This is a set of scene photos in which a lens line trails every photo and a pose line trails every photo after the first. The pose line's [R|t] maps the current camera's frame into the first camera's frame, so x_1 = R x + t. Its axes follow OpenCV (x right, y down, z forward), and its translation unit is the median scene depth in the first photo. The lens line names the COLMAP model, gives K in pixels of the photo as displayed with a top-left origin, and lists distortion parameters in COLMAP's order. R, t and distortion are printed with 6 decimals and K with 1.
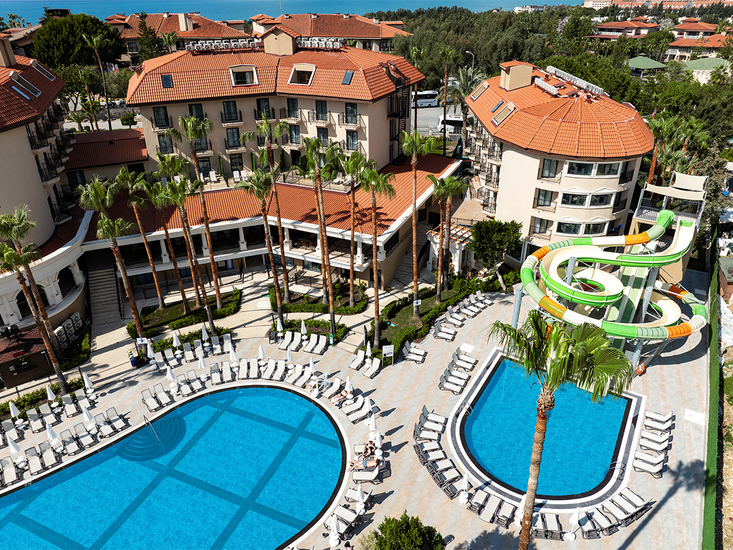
lens RADIAL K [[514.5, 0, 366.7], [0, 514.5, 273.4], [0, 0, 1]] dist [-0.033019, -0.002032]
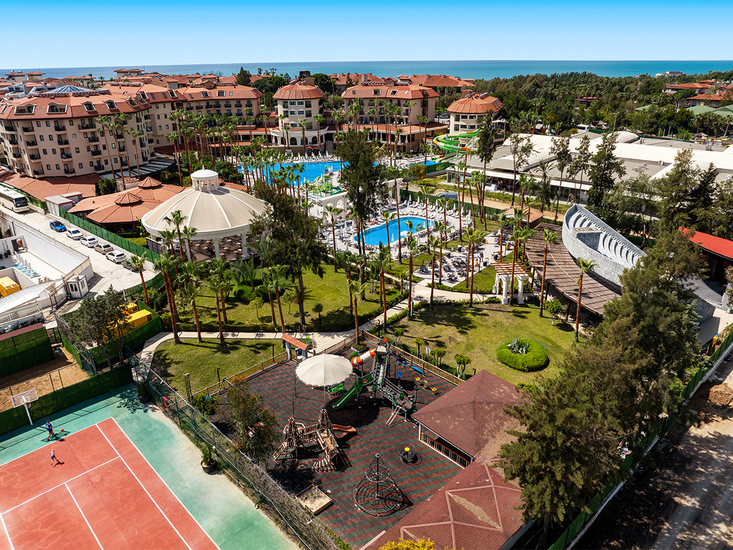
lens RADIAL K [[514.5, 0, 370.0], [0, 514.5, 277.1], [0, 0, 1]] dist [-0.033019, -0.002032]
pose [[0.951430, 0.119016, -0.283929, 0.928881], [-0.146272, 0.986264, -0.076731, 1.223591], [0.270897, 0.114535, 0.955770, -2.359998]]
